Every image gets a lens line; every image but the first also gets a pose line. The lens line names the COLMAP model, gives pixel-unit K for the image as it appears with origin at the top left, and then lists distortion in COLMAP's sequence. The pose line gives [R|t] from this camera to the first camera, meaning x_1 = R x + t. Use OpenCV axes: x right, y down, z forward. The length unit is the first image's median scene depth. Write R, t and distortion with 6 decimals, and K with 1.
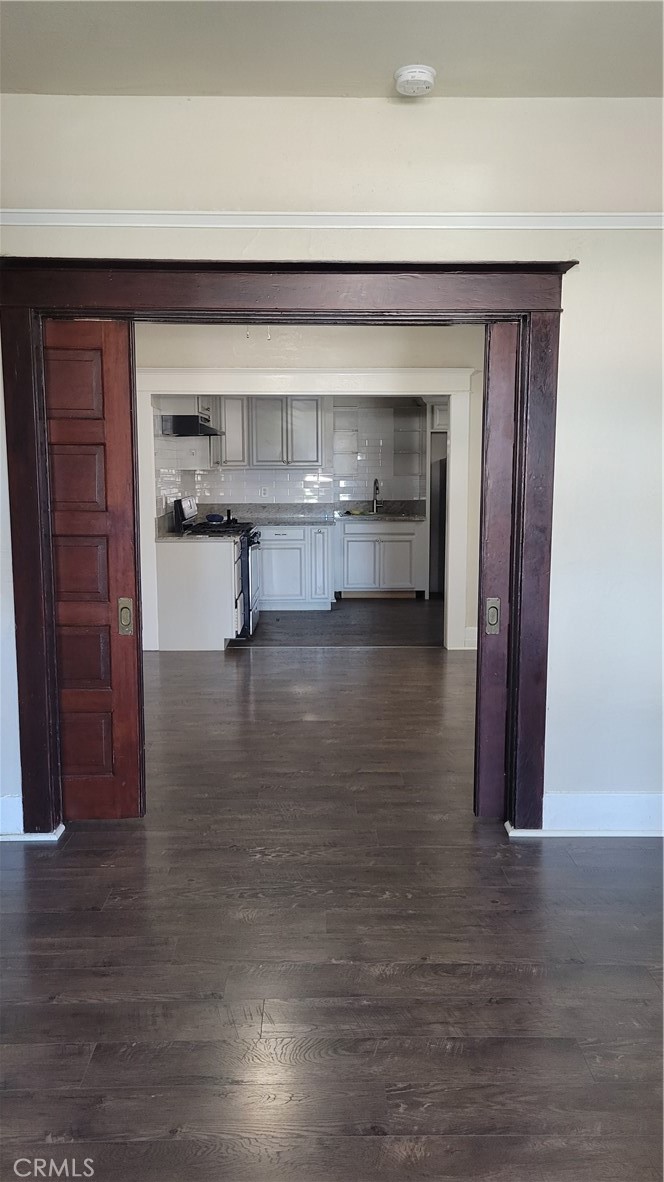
lens RADIAL K [[923.6, 0, 329.8], [0, 923.6, 589.3], [0, 0, 1]] dist [0.000961, -0.000711]
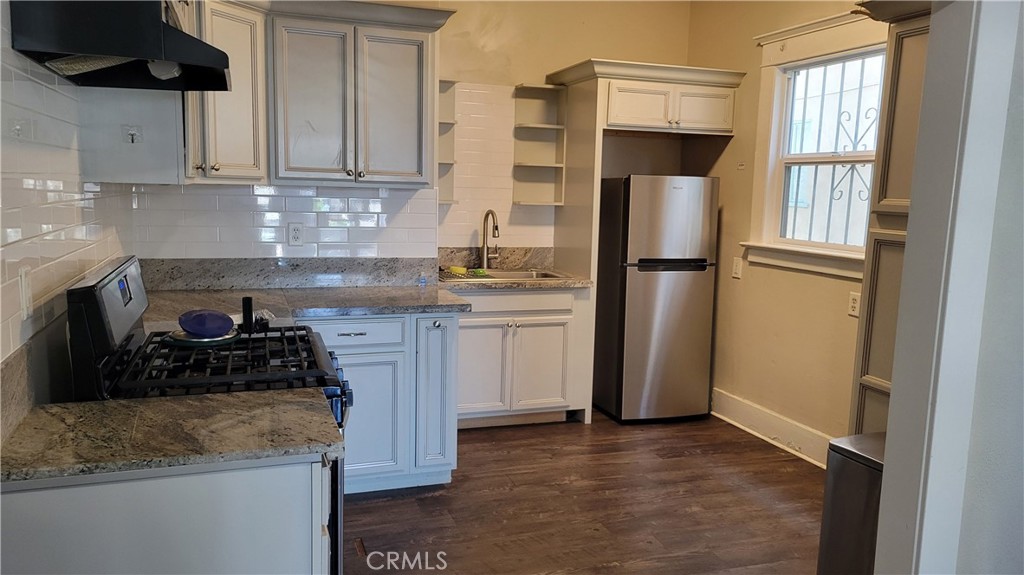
lens RADIAL K [[775.8, 0, 521.3], [0, 775.8, 291.3], [0, 0, 1]] dist [0.063293, -0.048760]
pose [[0.945351, -0.013765, 0.325763, -0.096186], [0.014009, 0.999901, 0.001597, -0.078289], [-0.325752, 0.003054, 0.945450, 0.604998]]
